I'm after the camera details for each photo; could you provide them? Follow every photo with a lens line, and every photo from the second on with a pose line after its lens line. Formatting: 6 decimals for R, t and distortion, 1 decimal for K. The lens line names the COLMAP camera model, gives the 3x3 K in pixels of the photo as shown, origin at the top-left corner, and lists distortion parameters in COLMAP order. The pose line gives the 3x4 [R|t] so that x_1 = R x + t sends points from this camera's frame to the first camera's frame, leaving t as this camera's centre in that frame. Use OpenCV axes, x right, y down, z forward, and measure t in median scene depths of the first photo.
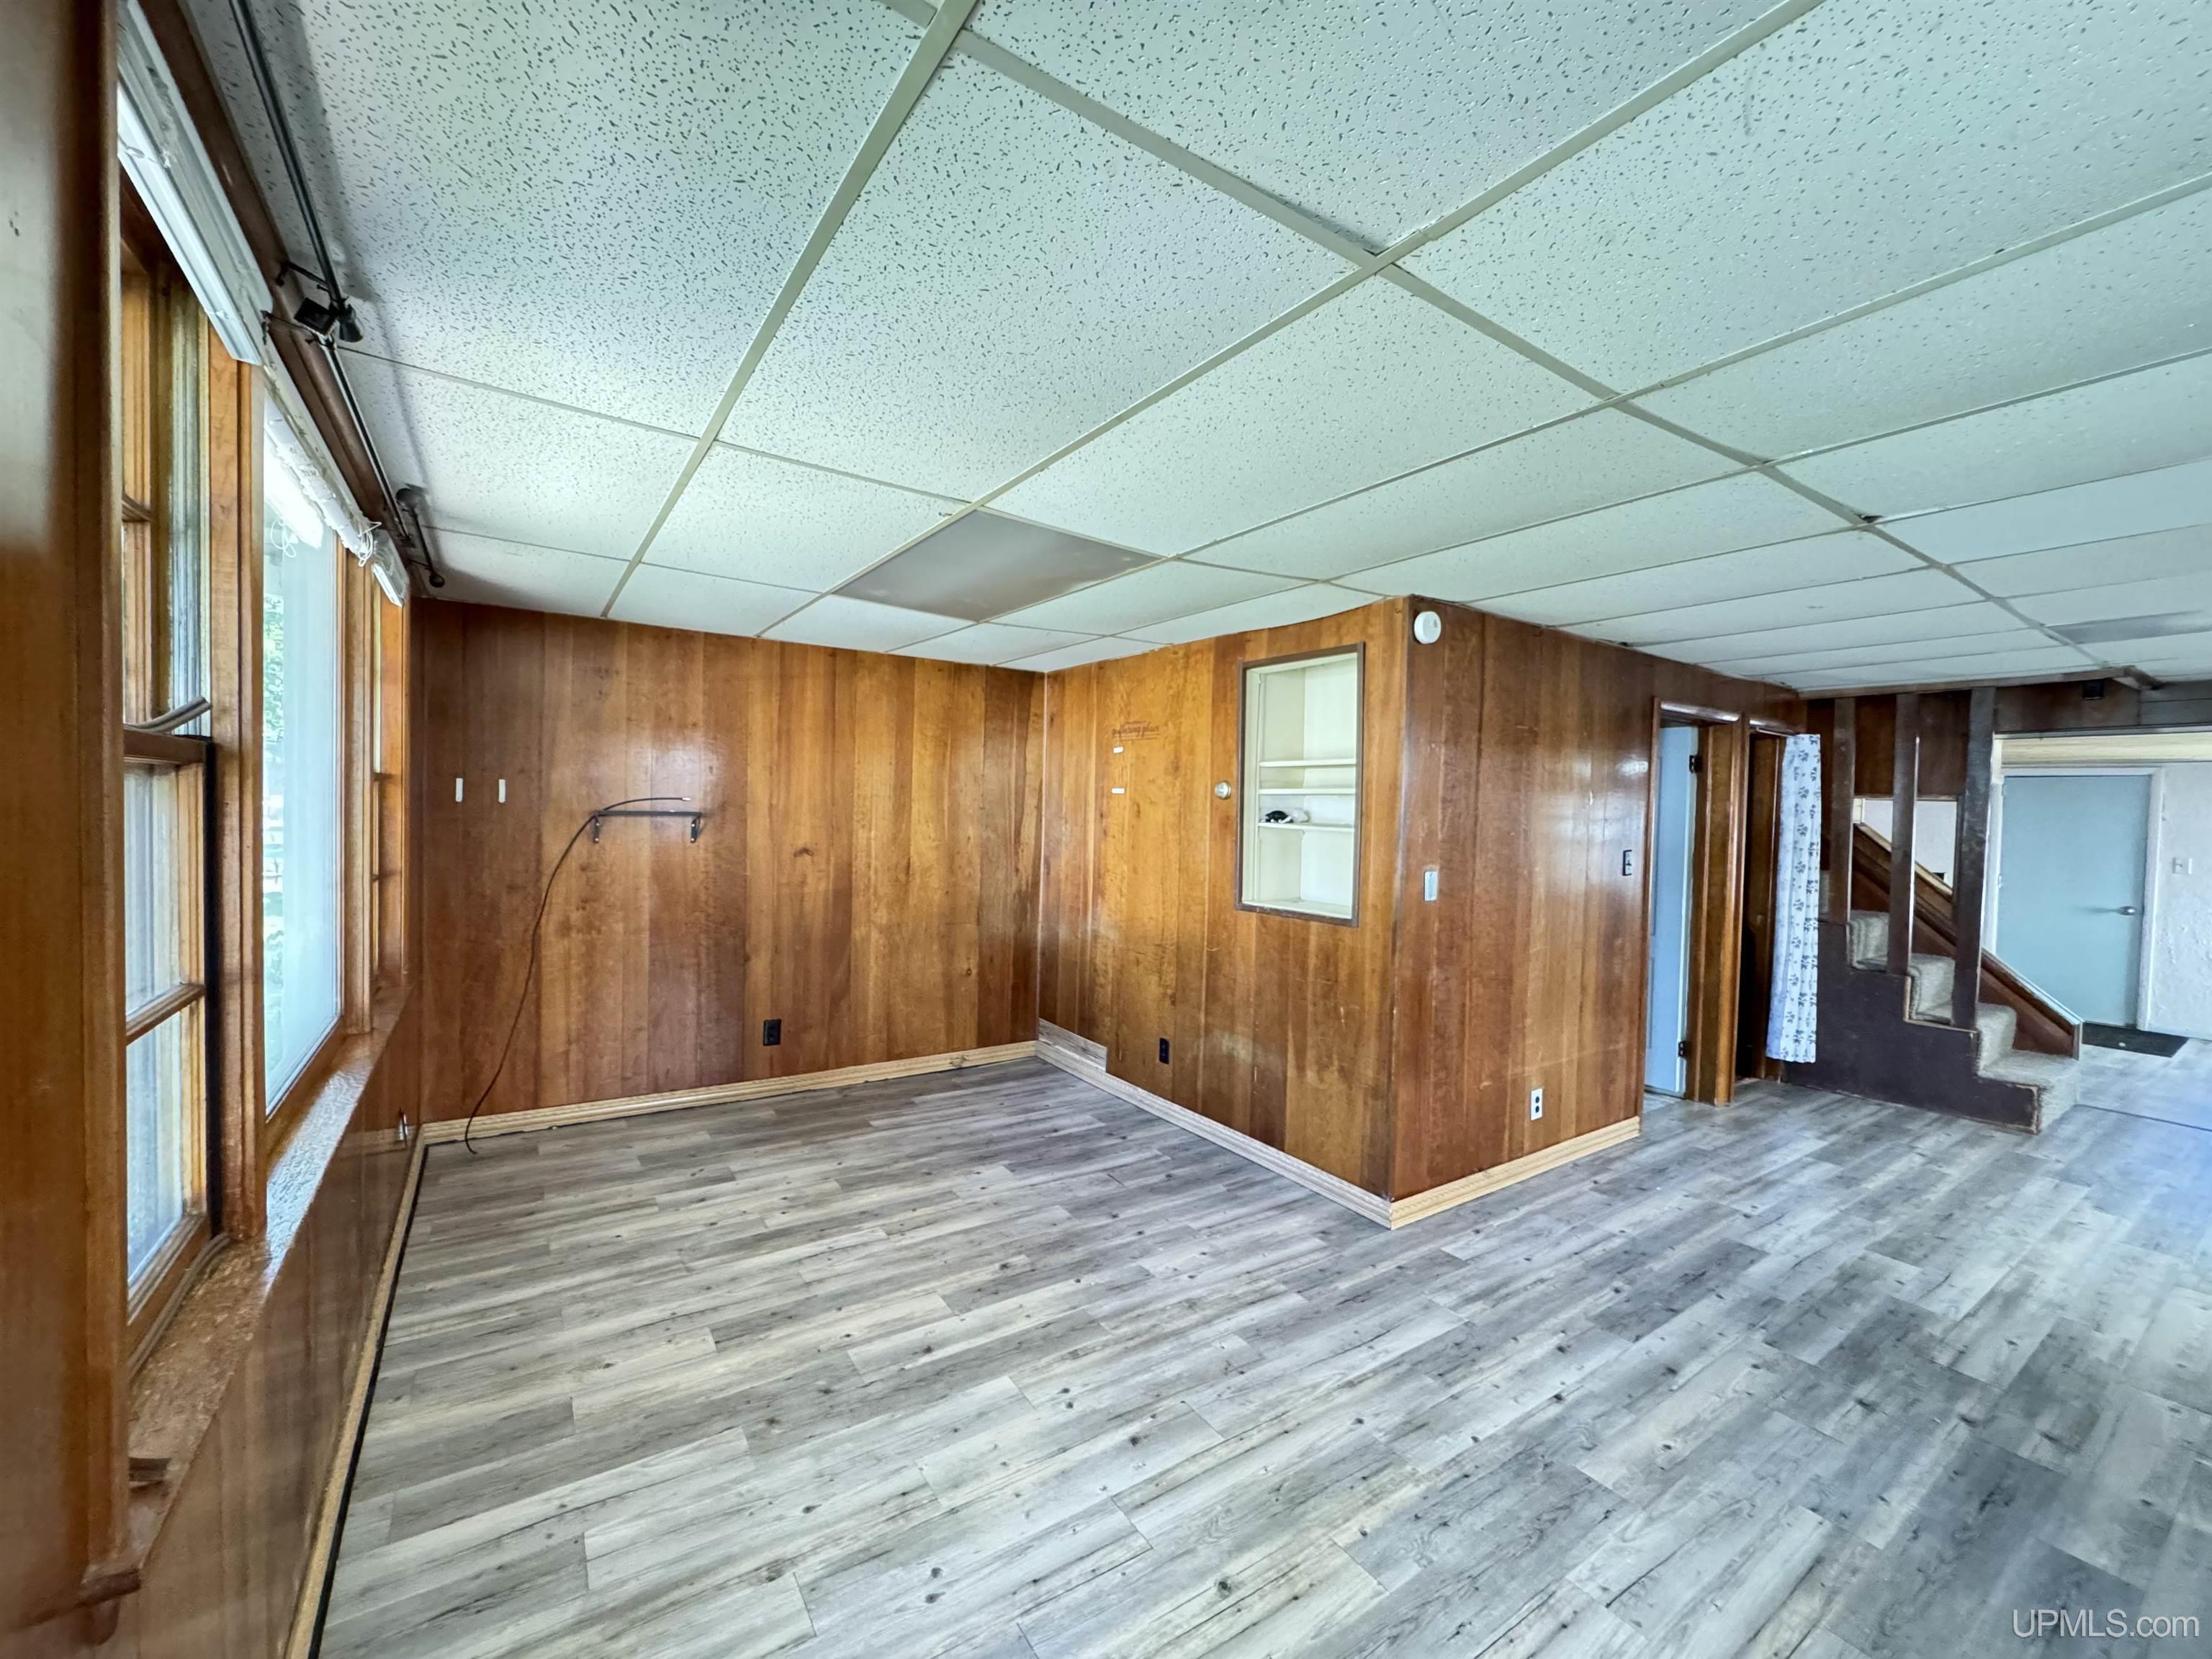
lens RADIAL K [[888.4, 0, 1108.7], [0, 888.4, 826.2], [0, 0, 1]] dist [0.001140, 0.000242]
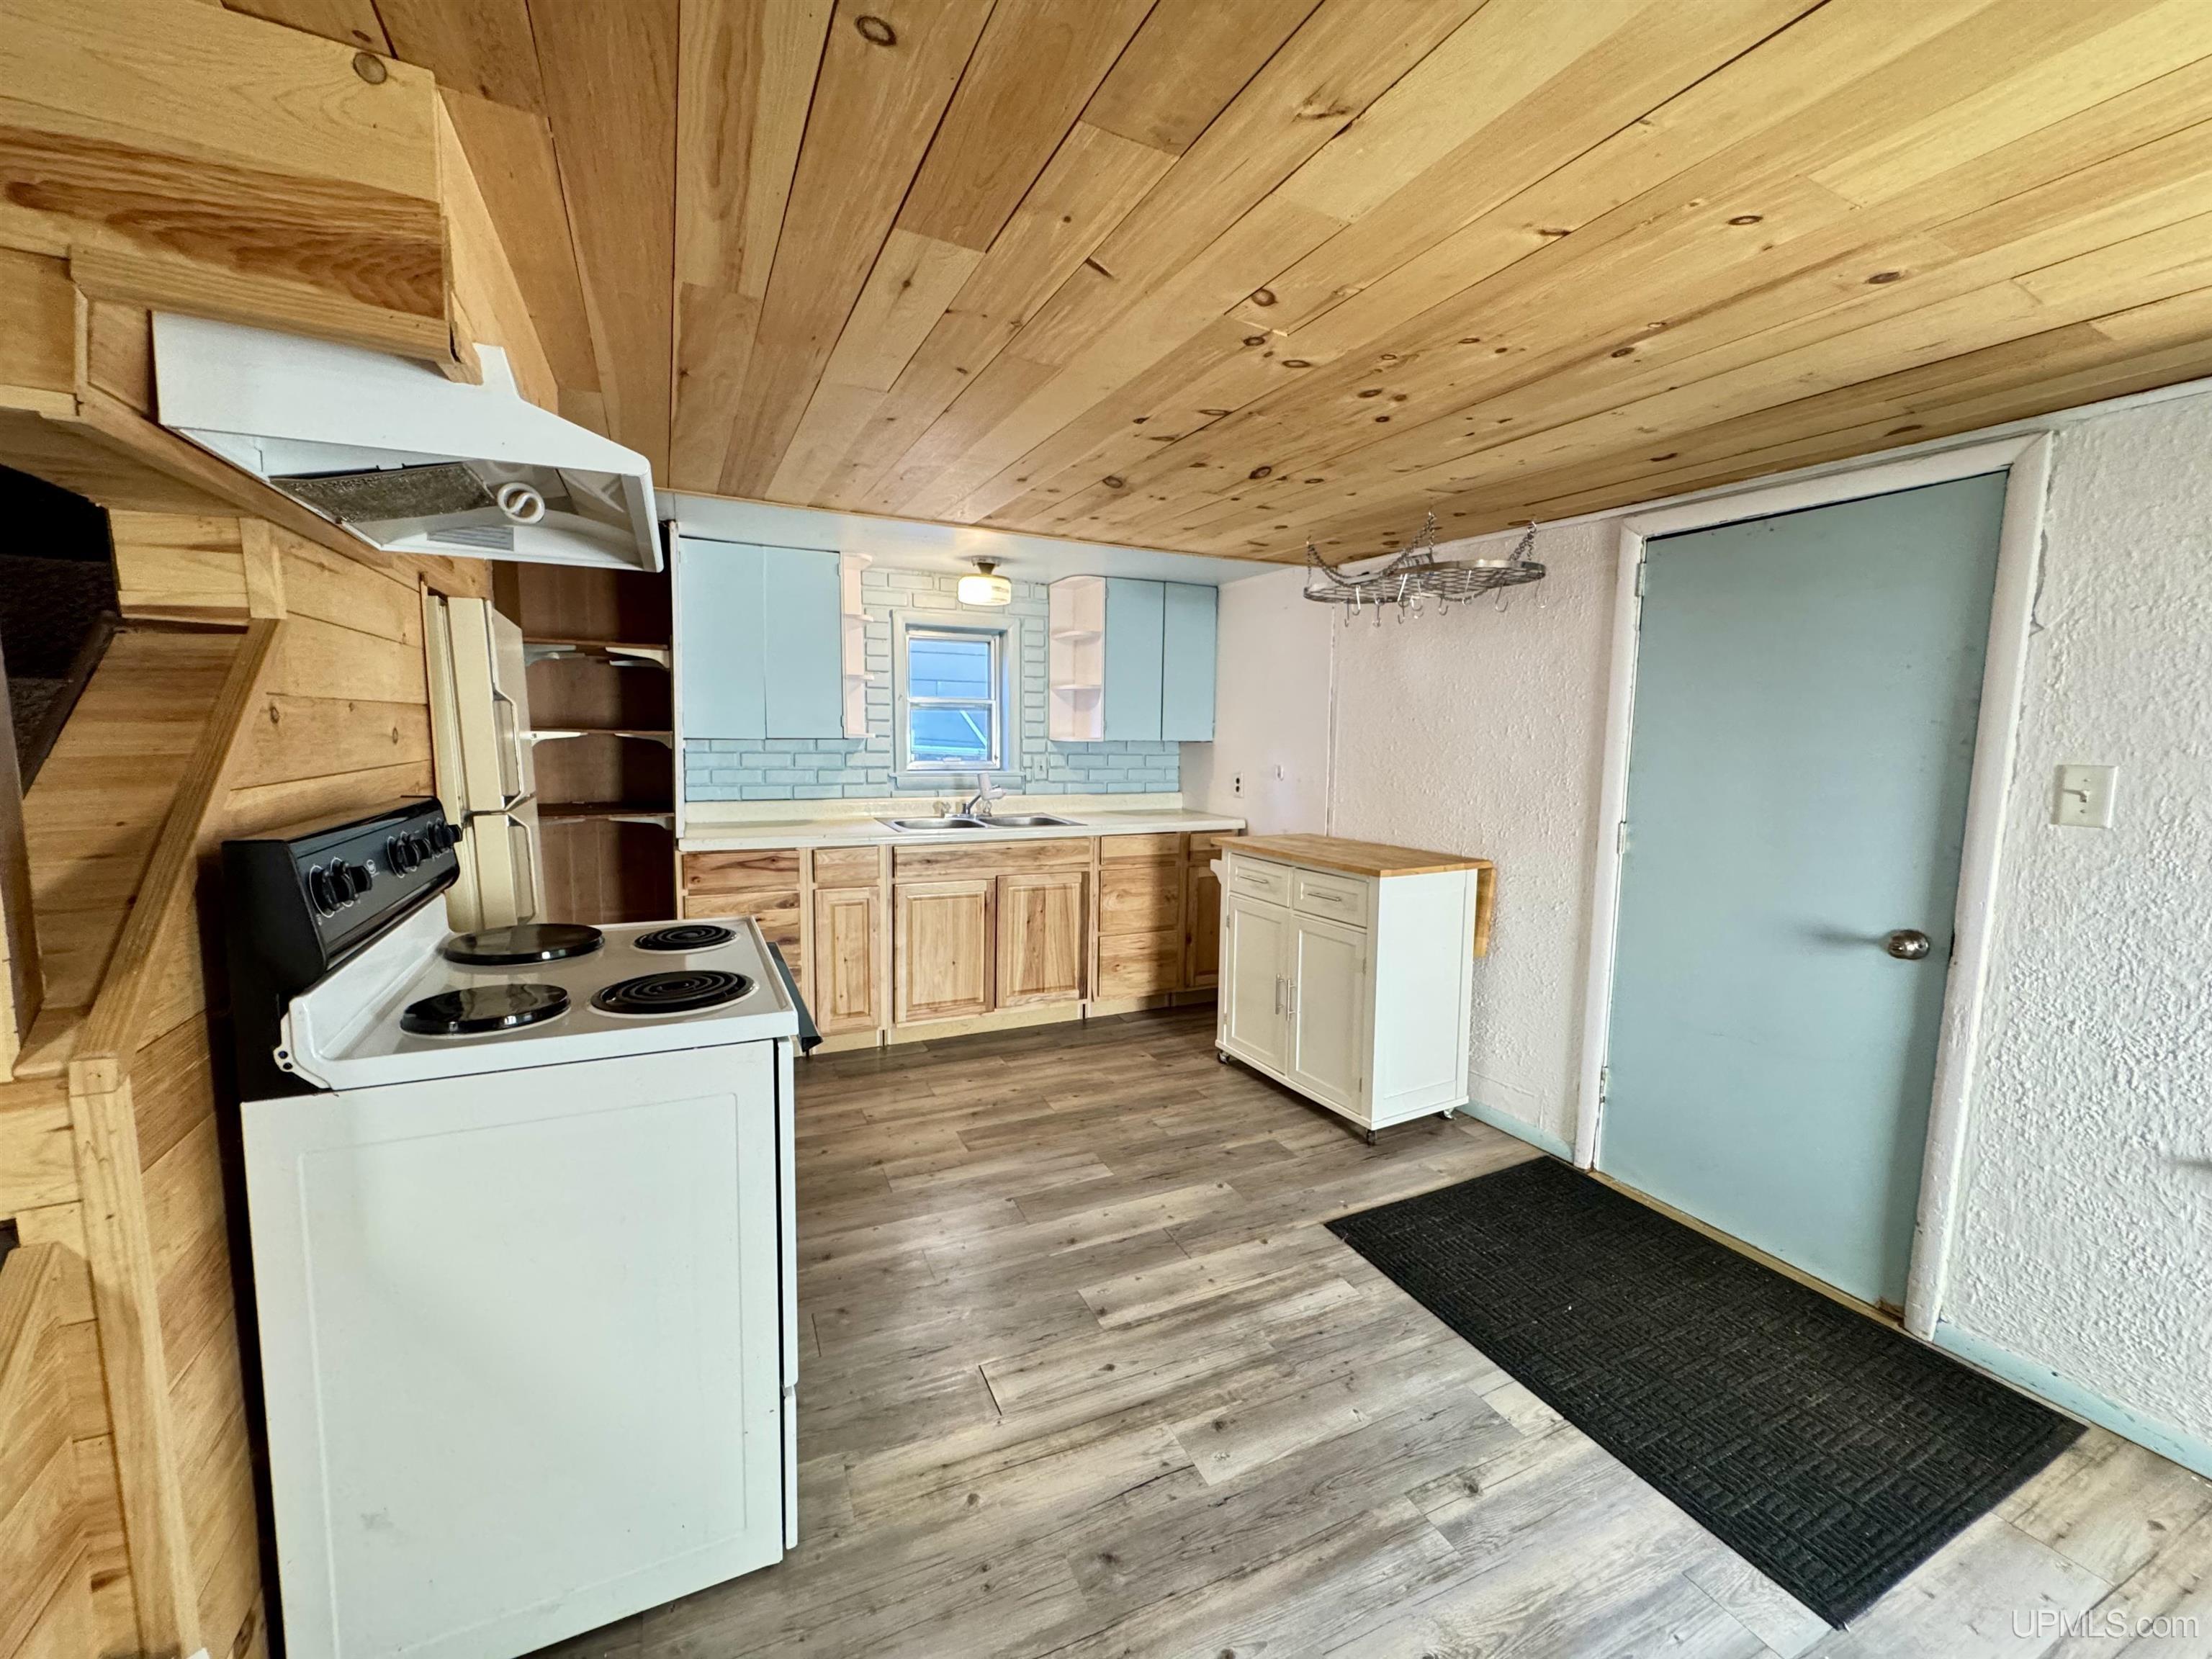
lens RADIAL K [[888.4, 0, 1108.7], [0, 888.4, 826.2], [0, 0, 1]] dist [0.001140, 0.000242]
pose [[0.989656, 0.004002, -0.143407, 0.938889], [0.008736, 0.996075, 0.088081, 0.026788], [0.143197, -0.088423, 0.985736, 0.681592]]
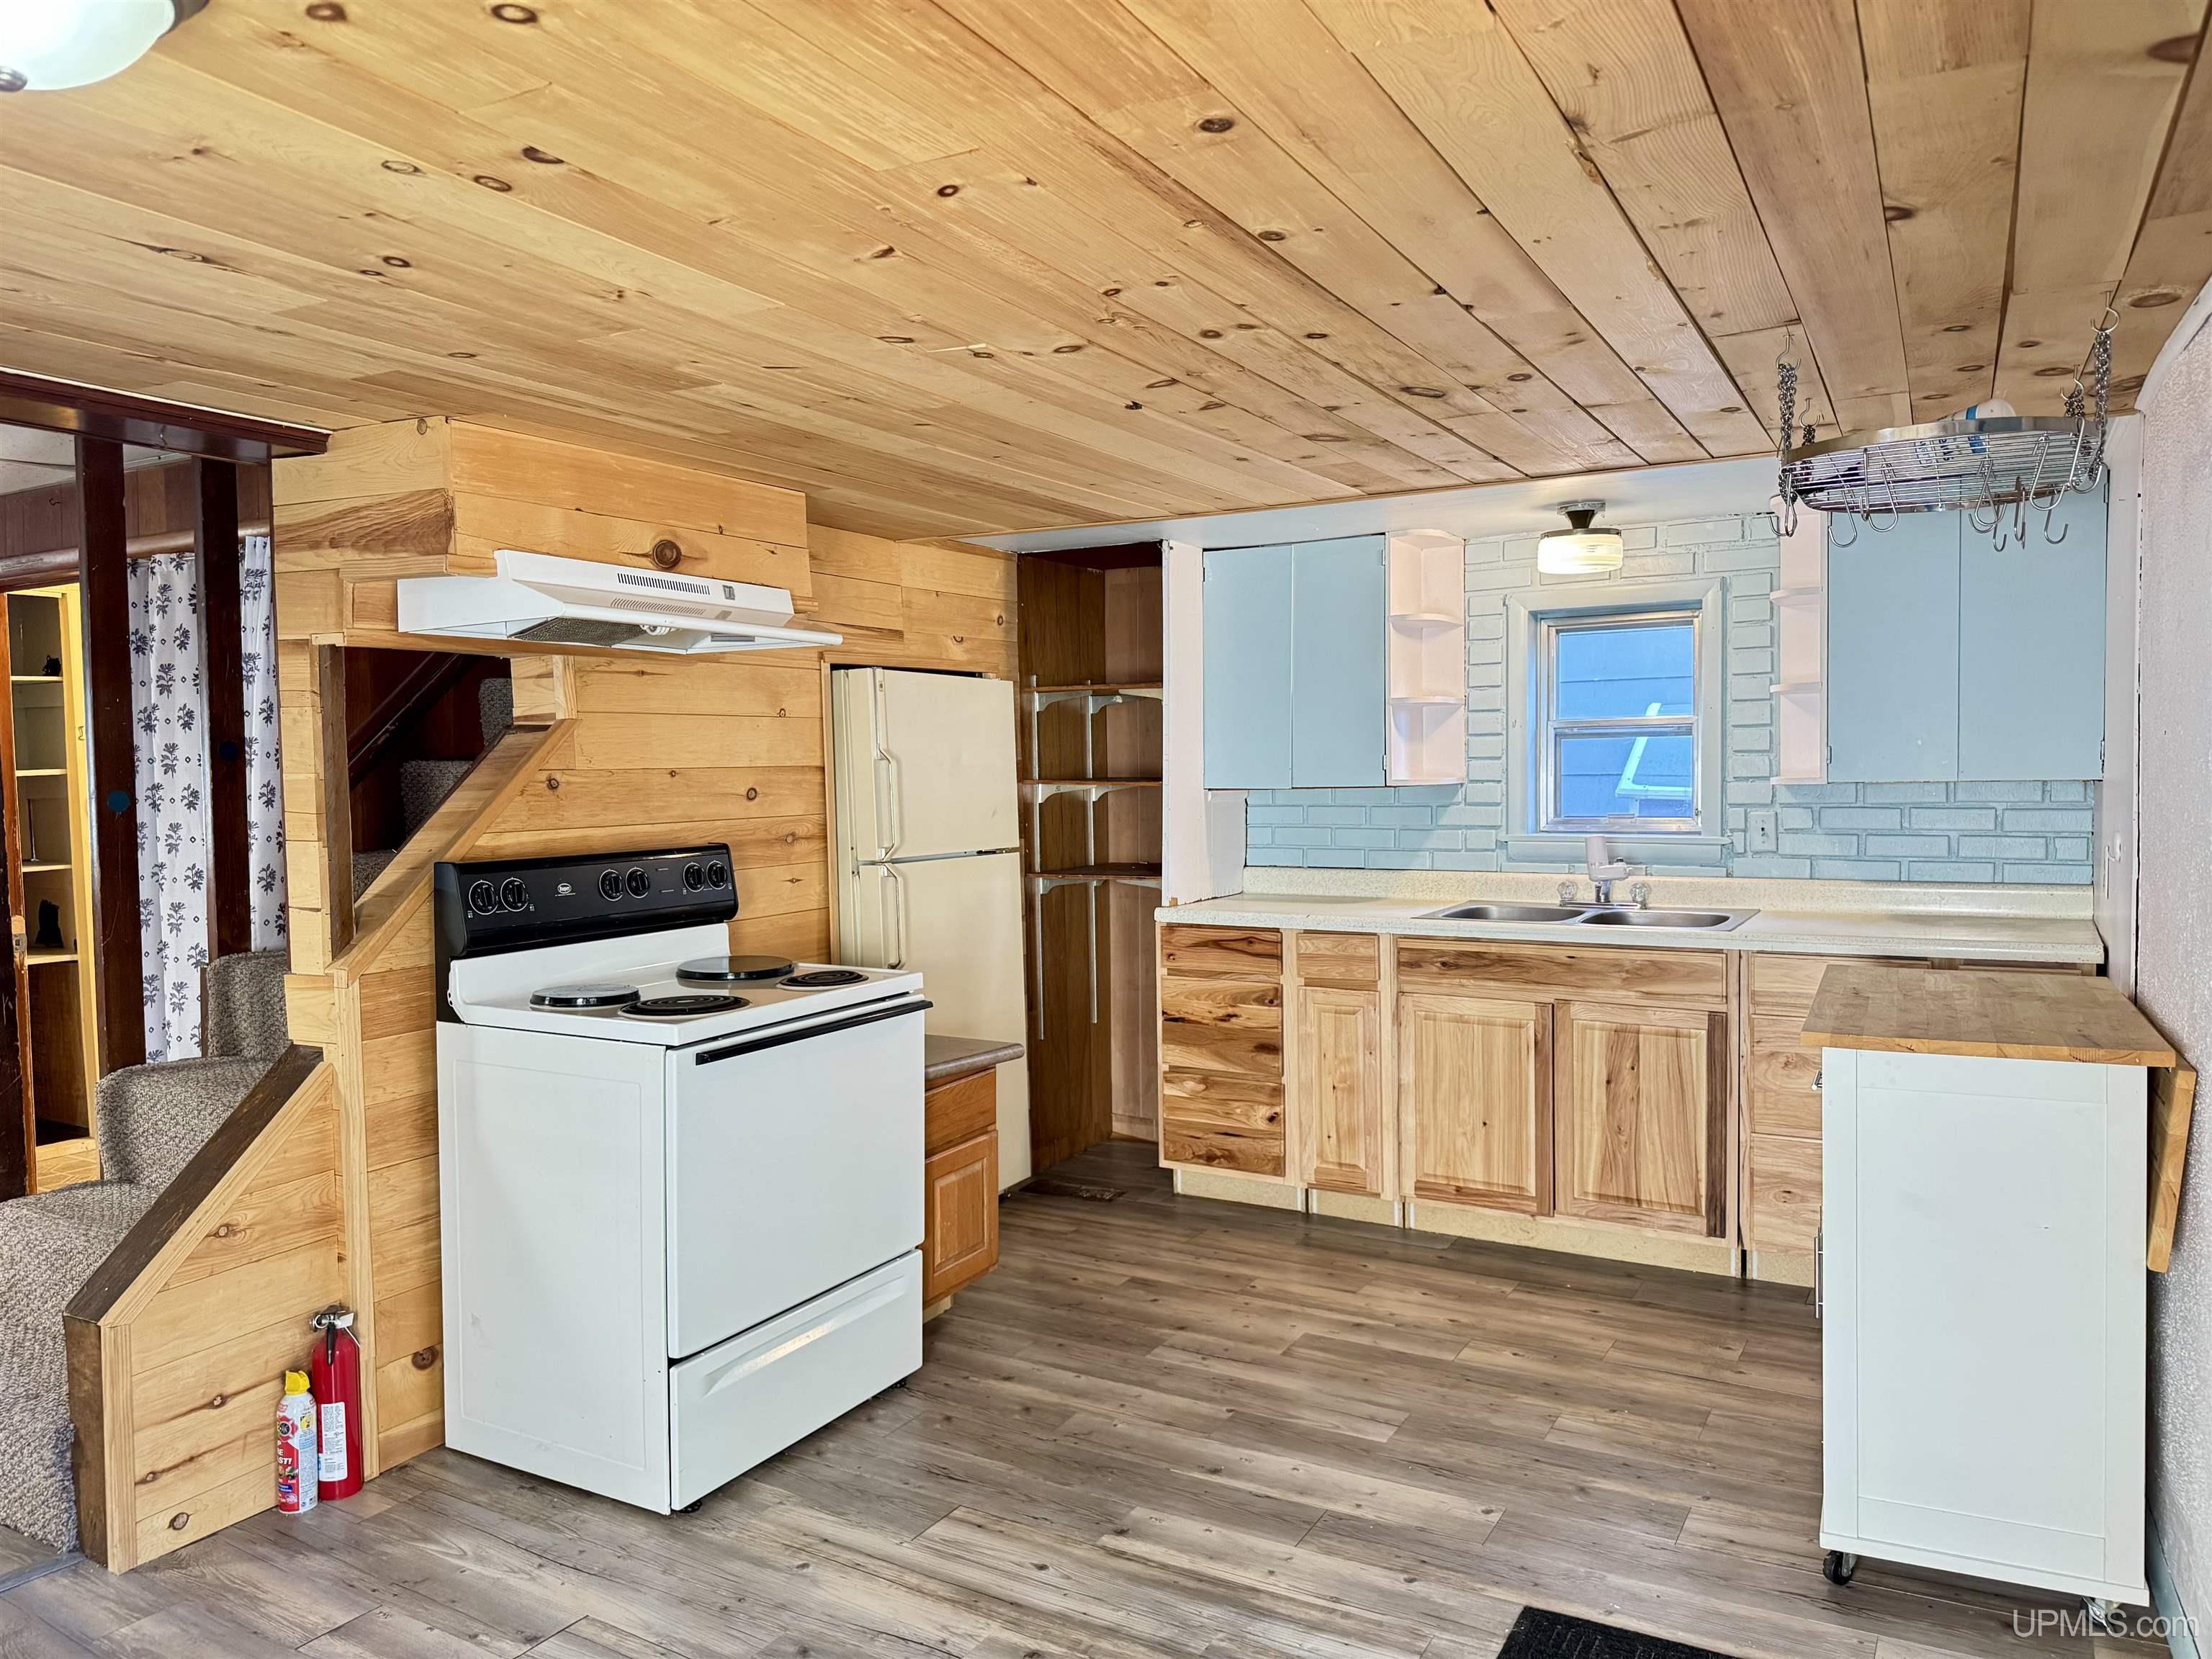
lens RADIAL K [[1548.6, 0, 1107.9], [0, 1548.6, 820.4], [0, 0, 1]] dist [0.139696, -0.260576]
pose [[0.447039, 0.000213, -0.894514, 1.293778], [0.012287, 0.999904, 0.006378, 0.029163], [0.894430, -0.013842, 0.446994, 0.789303]]
